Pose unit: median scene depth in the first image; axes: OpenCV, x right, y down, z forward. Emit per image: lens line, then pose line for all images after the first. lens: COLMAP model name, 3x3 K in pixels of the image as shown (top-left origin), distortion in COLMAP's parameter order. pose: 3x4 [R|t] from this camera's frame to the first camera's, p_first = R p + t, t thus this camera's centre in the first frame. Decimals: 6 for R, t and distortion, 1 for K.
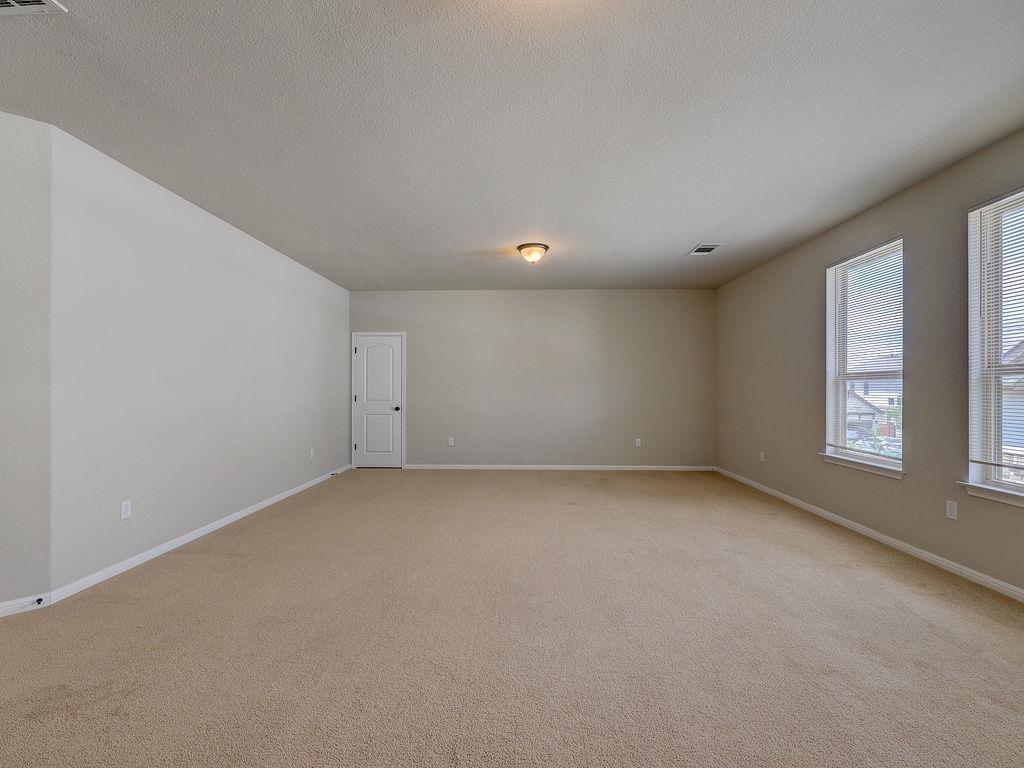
lens RADIAL K [[462.7, 0, 512.6], [0, 462.7, 386.1], [0, 0, 1]] dist [-0.001928, 0.000718]
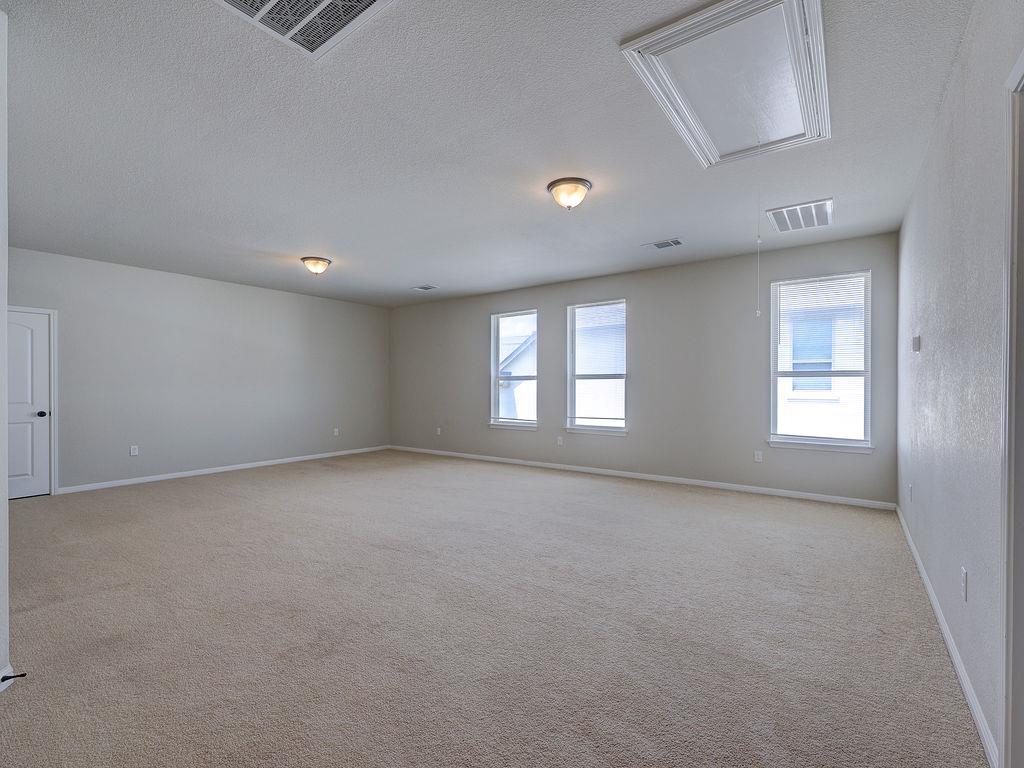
lens RADIAL K [[462.7, 0, 507.9], [0, 462.7, 384.8], [0, 0, 1]] dist [-0.001928, 0.000718]
pose [[0.574694, -0.002284, 0.818365, -0.605275], [-0.000650, 0.999995, 0.003248, 0.000069], [-0.818368, -0.002399, 0.574689, -0.028192]]
